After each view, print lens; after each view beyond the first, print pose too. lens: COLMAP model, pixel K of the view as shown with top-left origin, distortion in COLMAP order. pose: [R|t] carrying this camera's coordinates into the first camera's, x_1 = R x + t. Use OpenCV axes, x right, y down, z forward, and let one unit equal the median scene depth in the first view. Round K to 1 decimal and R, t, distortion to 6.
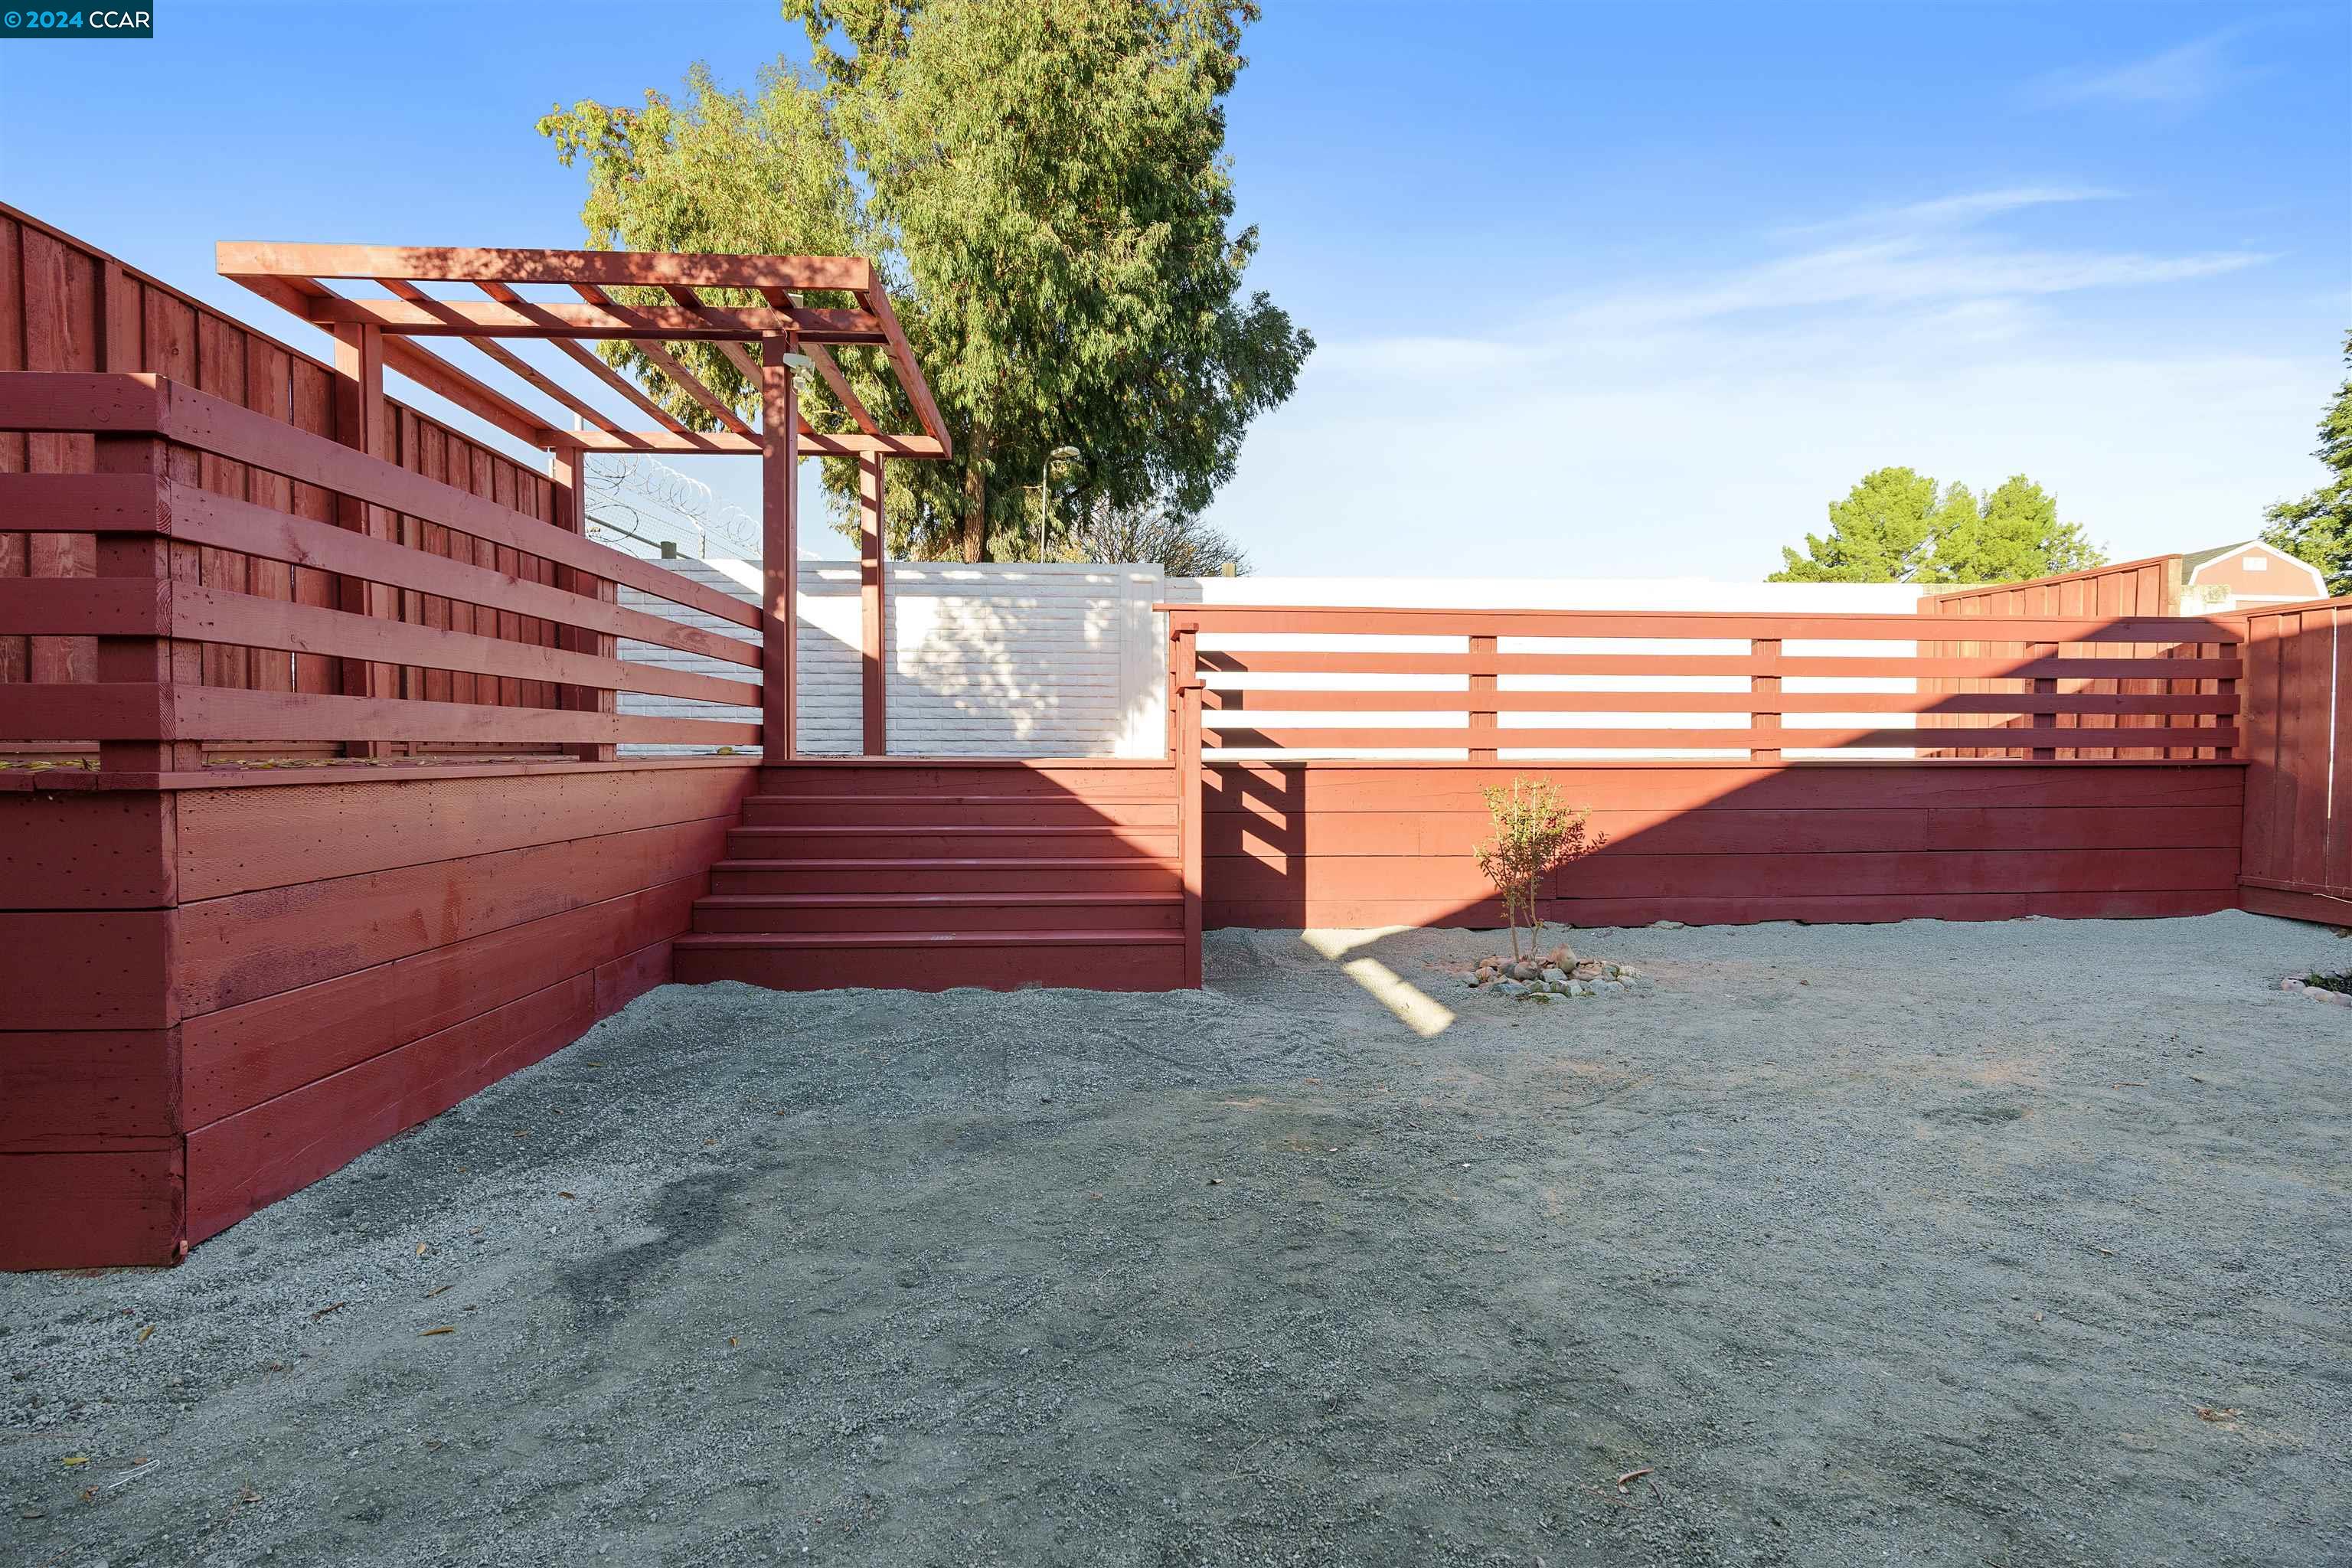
lens RADIAL K [[1083.6, 0, 1167.4], [0, 1083.6, 787.4], [0, 0, 1]] dist [-0.006587, 0.002389]
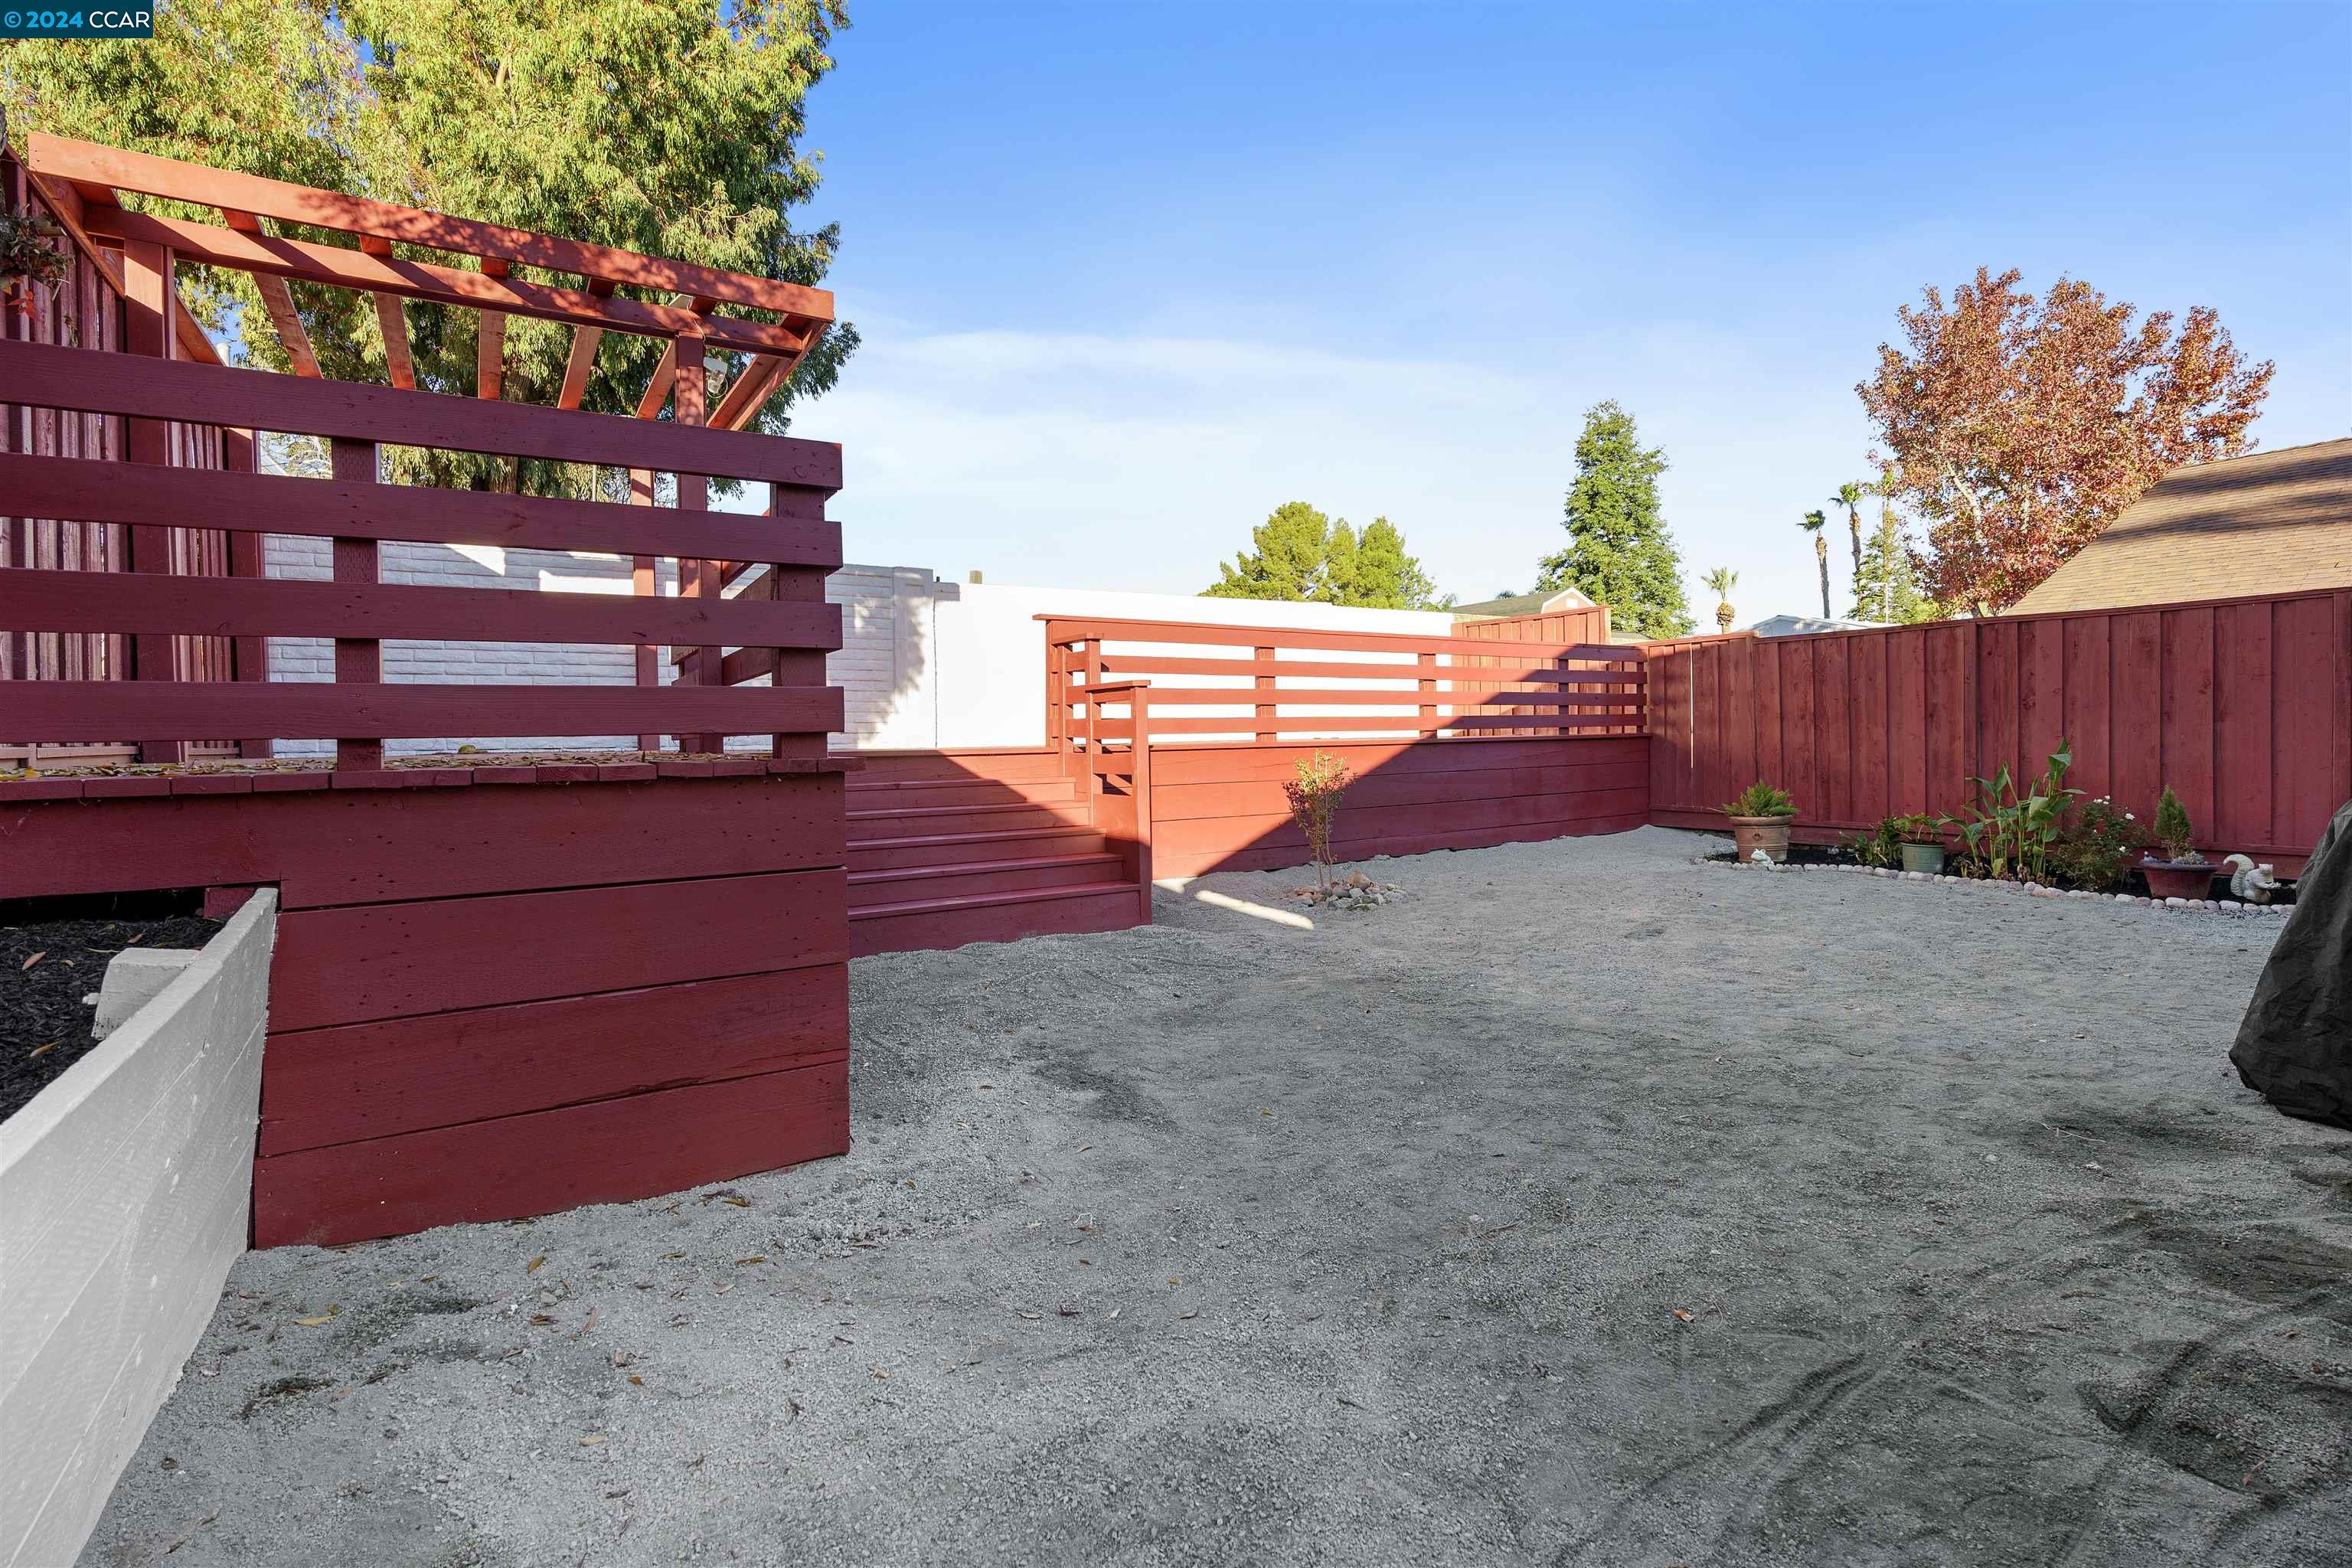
lens RADIAL K [[1083.6, 0, 1209.7], [0, 1083.6, 759.5], [0, 0, 1]] dist [-0.006587, 0.002389]
pose [[0.869753, -0.026746, 0.492761, -0.158711], [0.035566, 0.999331, -0.008535, 0.001940], [-0.492203, 0.024949, 0.870123, -0.042055]]
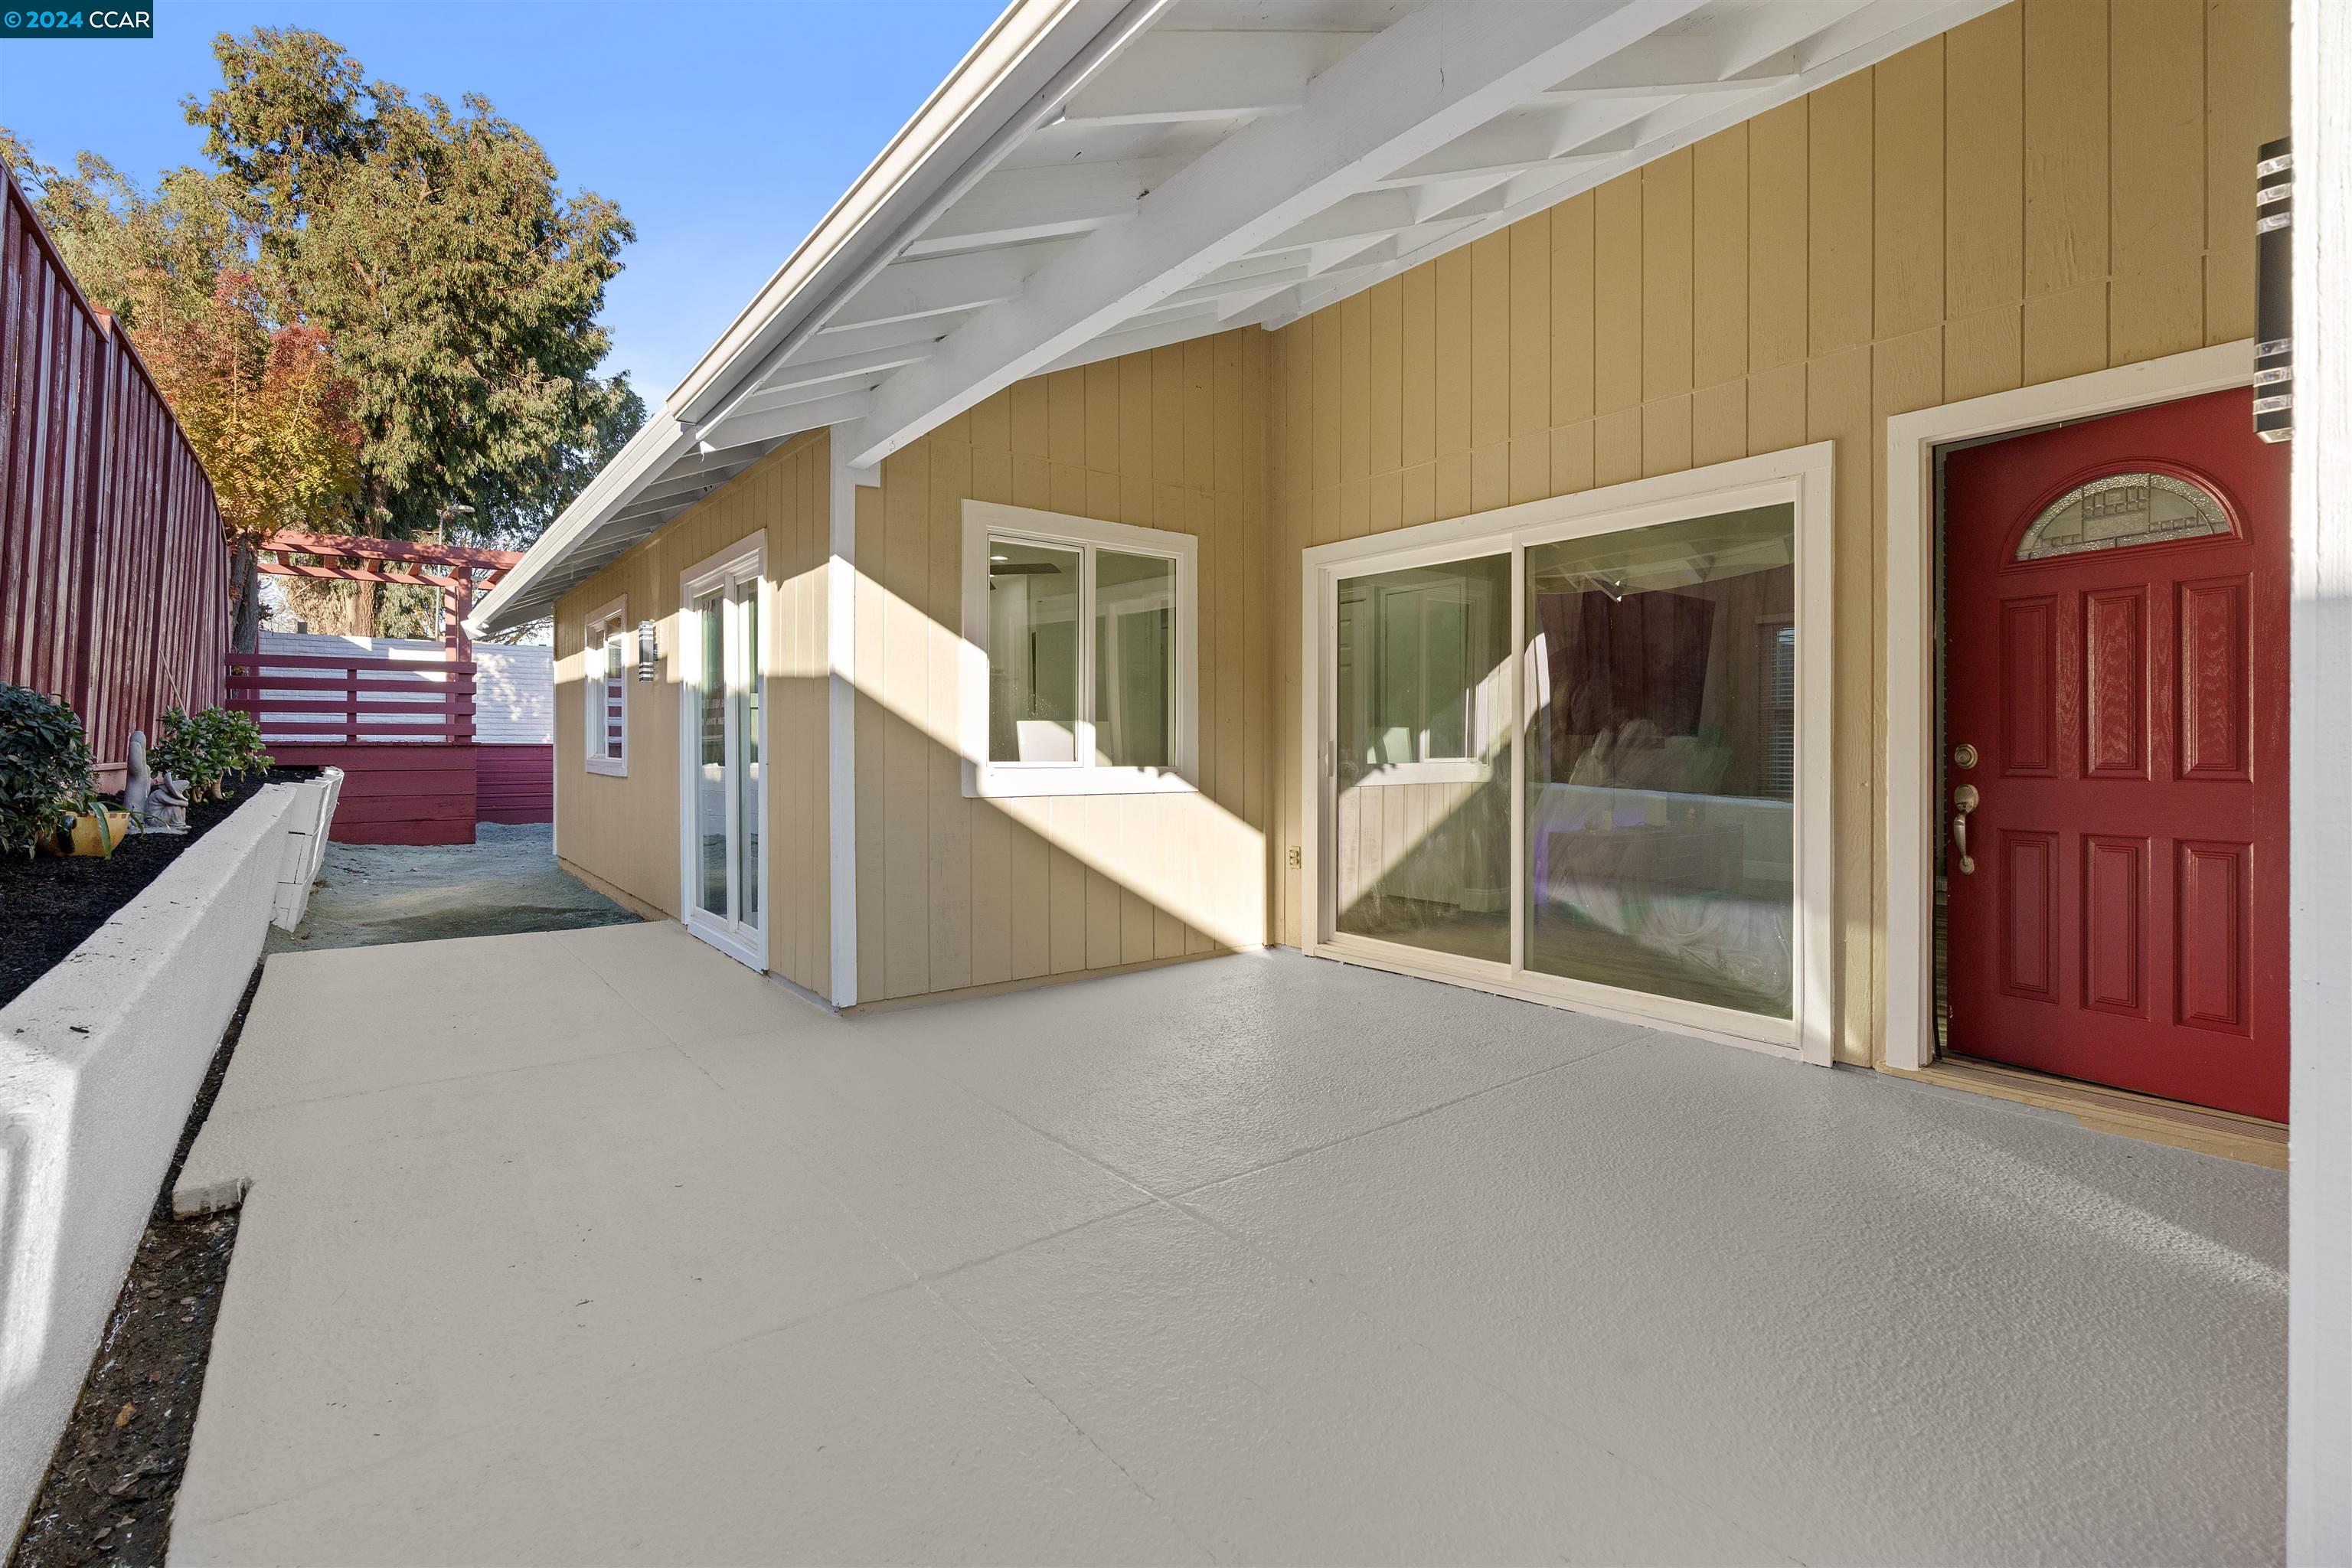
lens RADIAL K [[1083.6, 0, 1176.9], [0, 1083.6, 758.0], [0, 0, 1]] dist [-0.006587, 0.002389]
pose [[0.831026, -0.005423, 0.556207, -0.135752], [0.020030, 0.999596, -0.020181, 0.030309], [-0.555872, 0.027912, 0.830799, -0.664450]]
